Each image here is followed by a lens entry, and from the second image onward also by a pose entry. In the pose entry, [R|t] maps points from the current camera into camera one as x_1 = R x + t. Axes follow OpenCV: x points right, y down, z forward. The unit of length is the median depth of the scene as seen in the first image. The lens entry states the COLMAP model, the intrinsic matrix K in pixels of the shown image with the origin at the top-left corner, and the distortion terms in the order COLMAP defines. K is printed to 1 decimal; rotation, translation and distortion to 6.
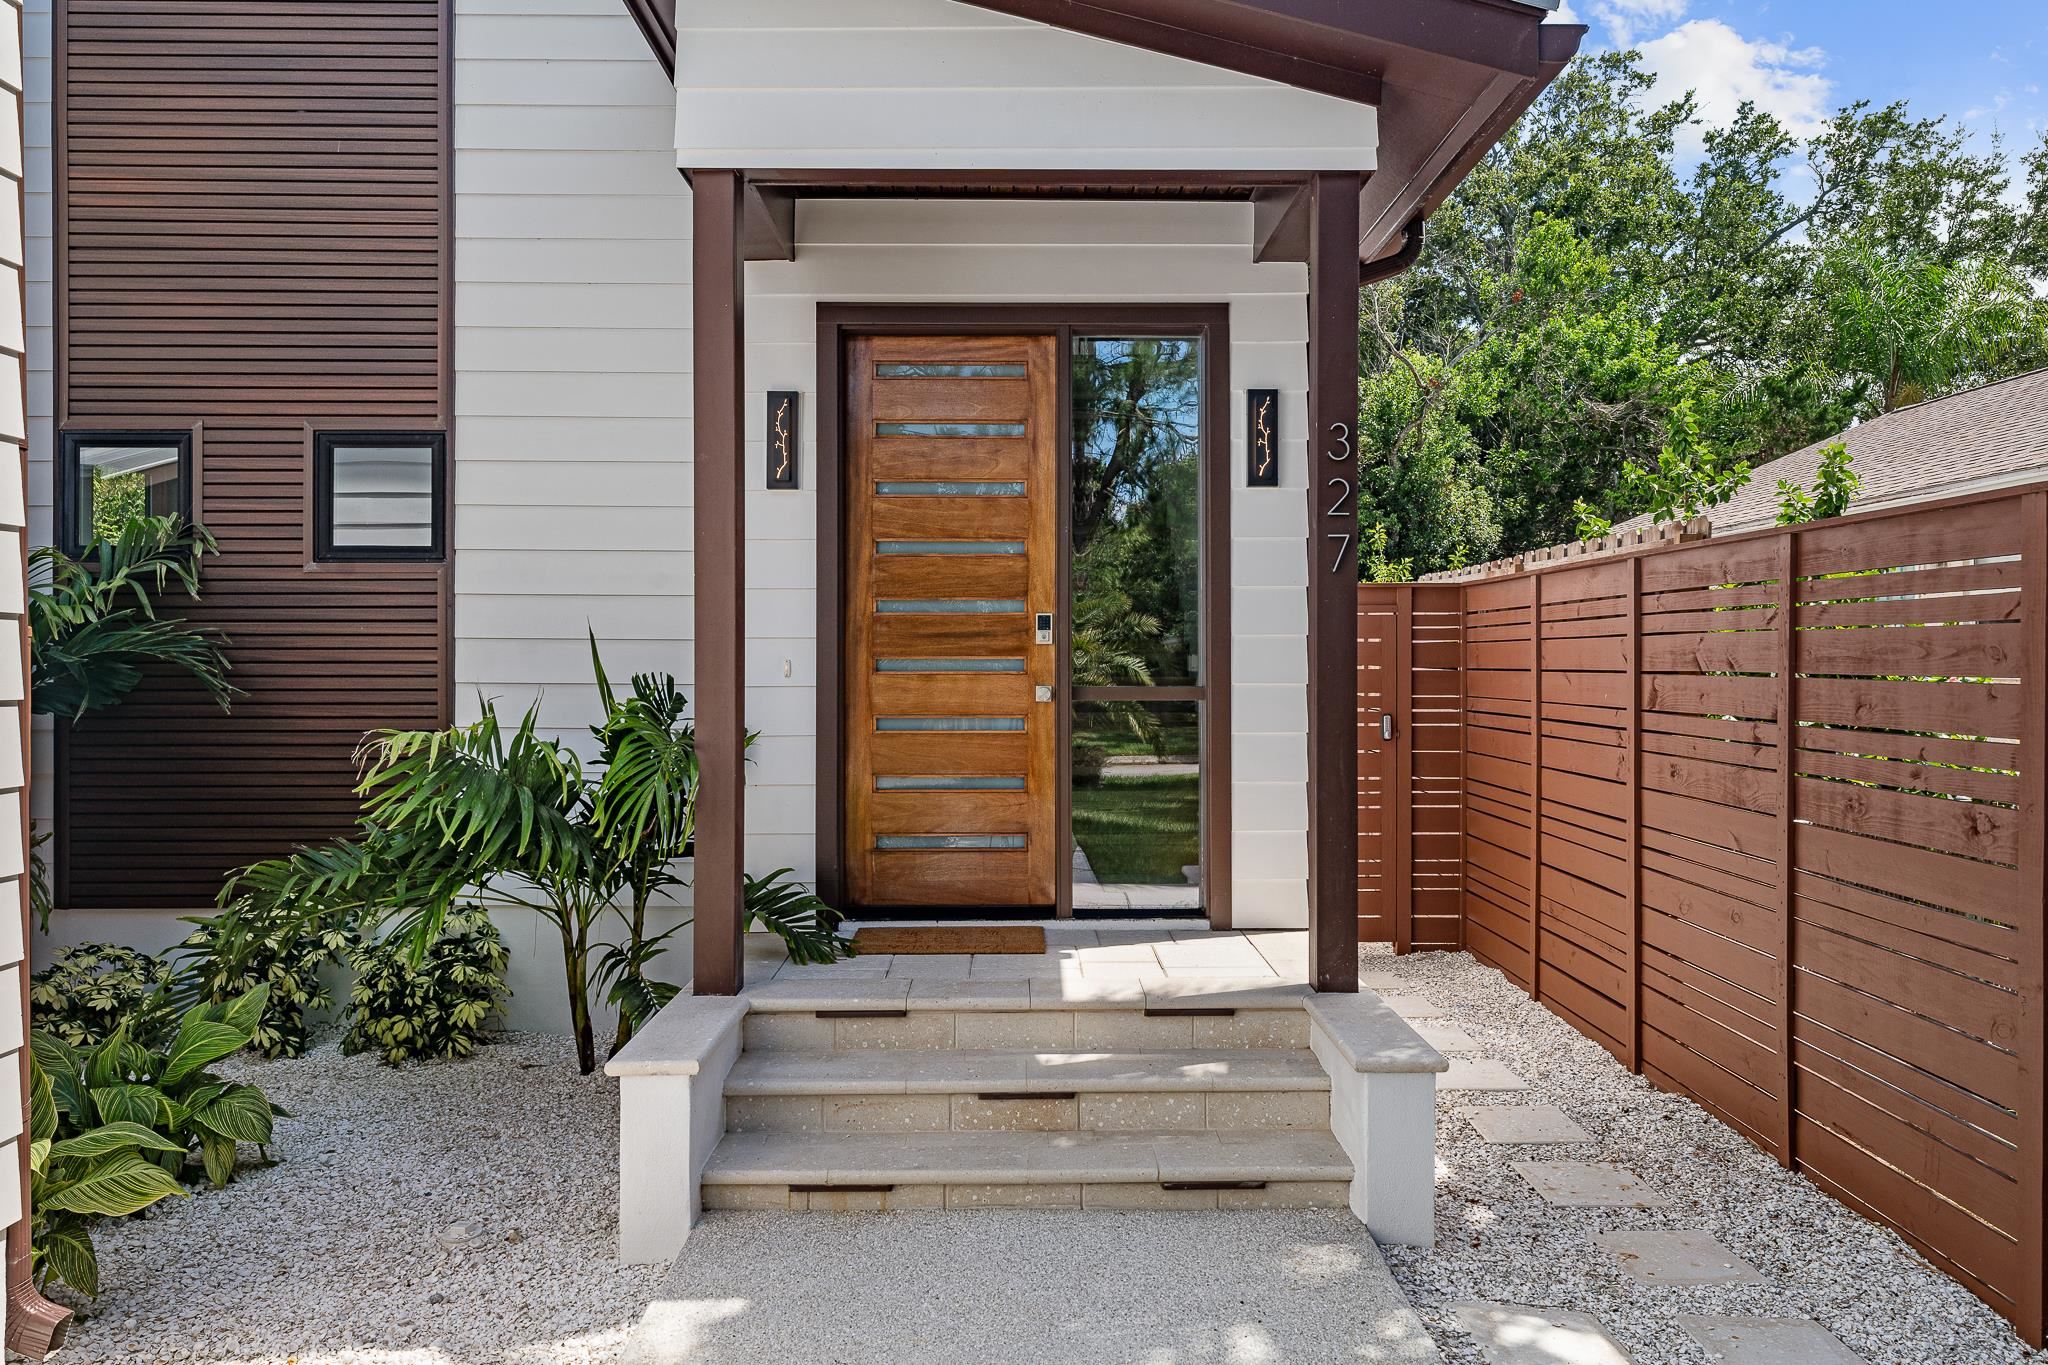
lens RADIAL K [[1420.8, 0, 1026.7], [0, 1420.8, 675.3], [0, 0, 1]] dist [-0.001483, -0.000170]
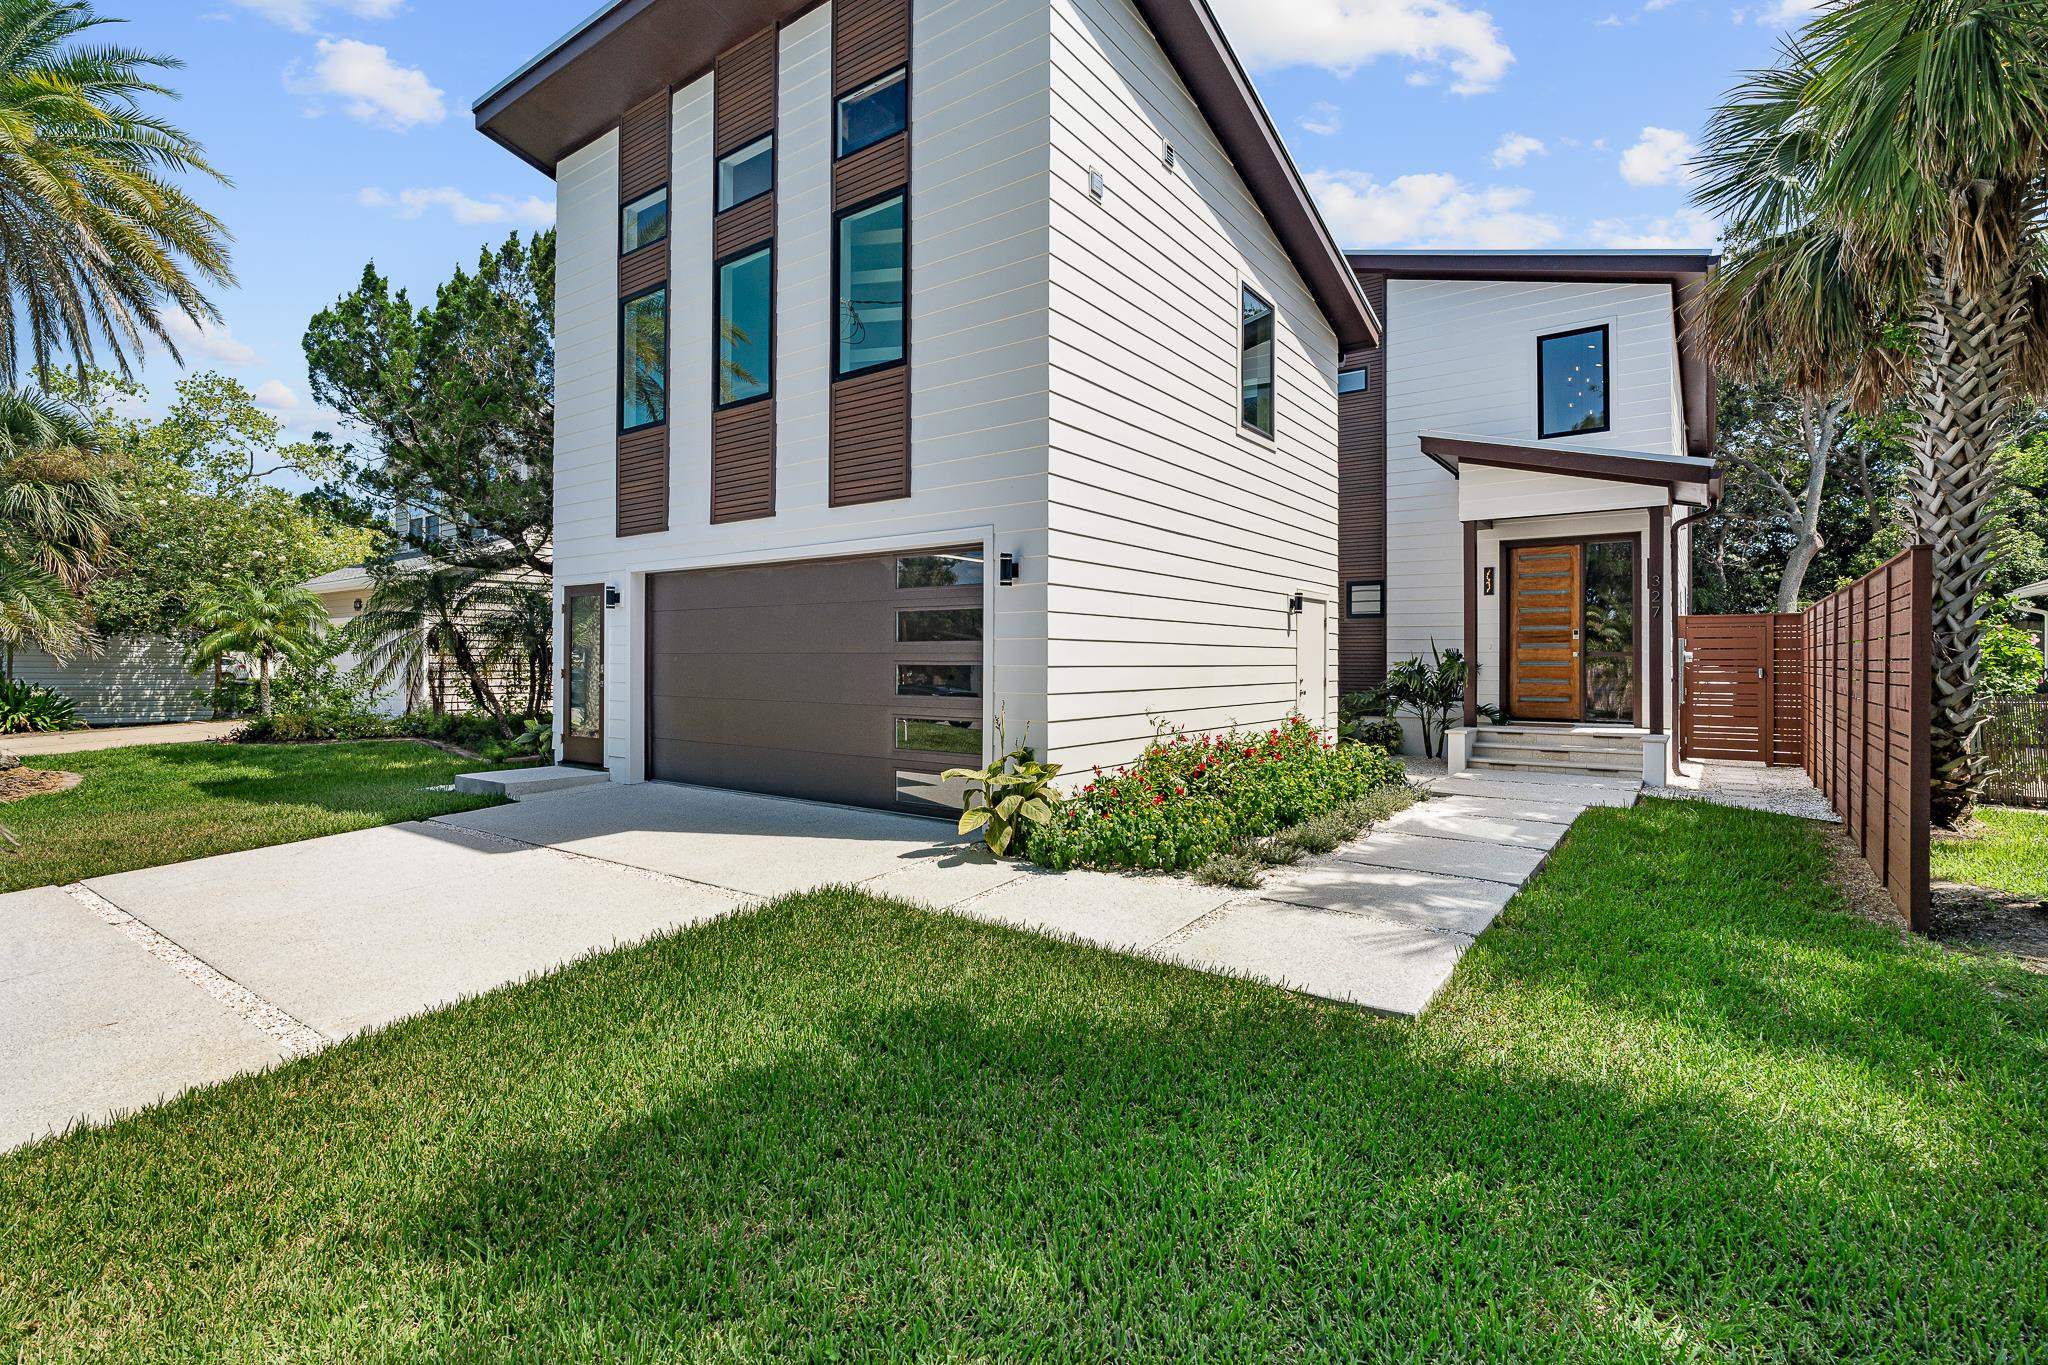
lens RADIAL K [[936.3, 0, 1032.9], [0, 936.3, 654.9], [0, 0, 1]] dist [-0.003913, 0.000561]
pose [[0.806684, 0.001259, -0.590982, 0.281338], [-0.010334, 0.999875, -0.011976, 0.054383], [0.590893, 0.015768, 0.806596, -1.504478]]
